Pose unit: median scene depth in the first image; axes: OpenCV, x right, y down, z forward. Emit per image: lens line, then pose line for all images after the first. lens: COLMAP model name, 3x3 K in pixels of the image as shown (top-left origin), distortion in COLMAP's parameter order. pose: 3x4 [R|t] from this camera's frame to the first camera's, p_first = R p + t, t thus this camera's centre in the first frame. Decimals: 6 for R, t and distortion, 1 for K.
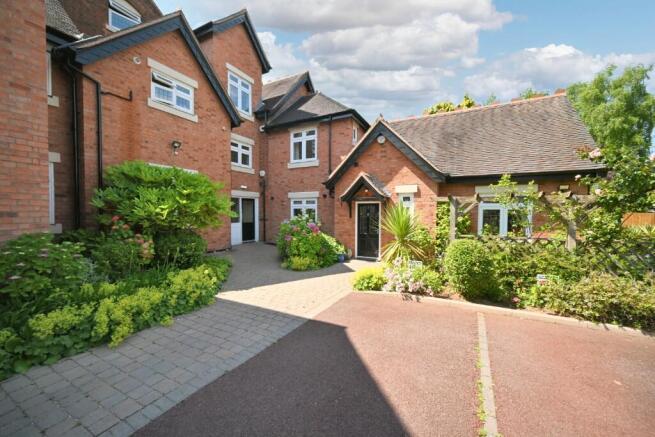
lens RADIAL K [[256.9, 0, 329.2], [0, 256.9, 217.9], [0, 0, 1]] dist [-0.002584, 0.000049]
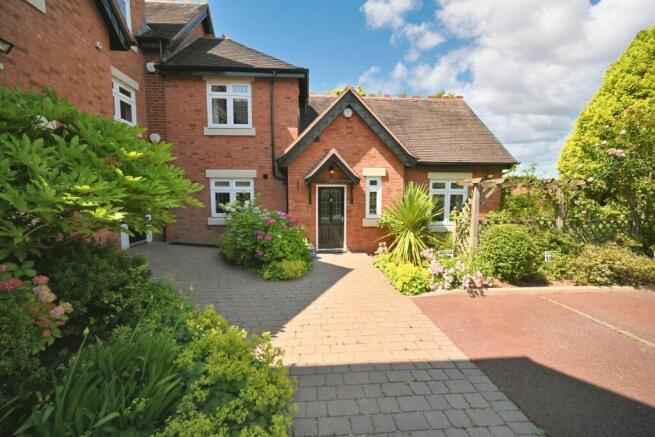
lens RADIAL K [[256.9, 0, 328.6], [0, 256.9, 217.0], [0, 0, 1]] dist [-0.002584, 0.000049]
pose [[0.855091, -0.042702, 0.516716, -0.262873], [0.013854, 0.998129, 0.059561, -0.006273], [-0.518293, -0.043771, 0.854082, 0.236324]]
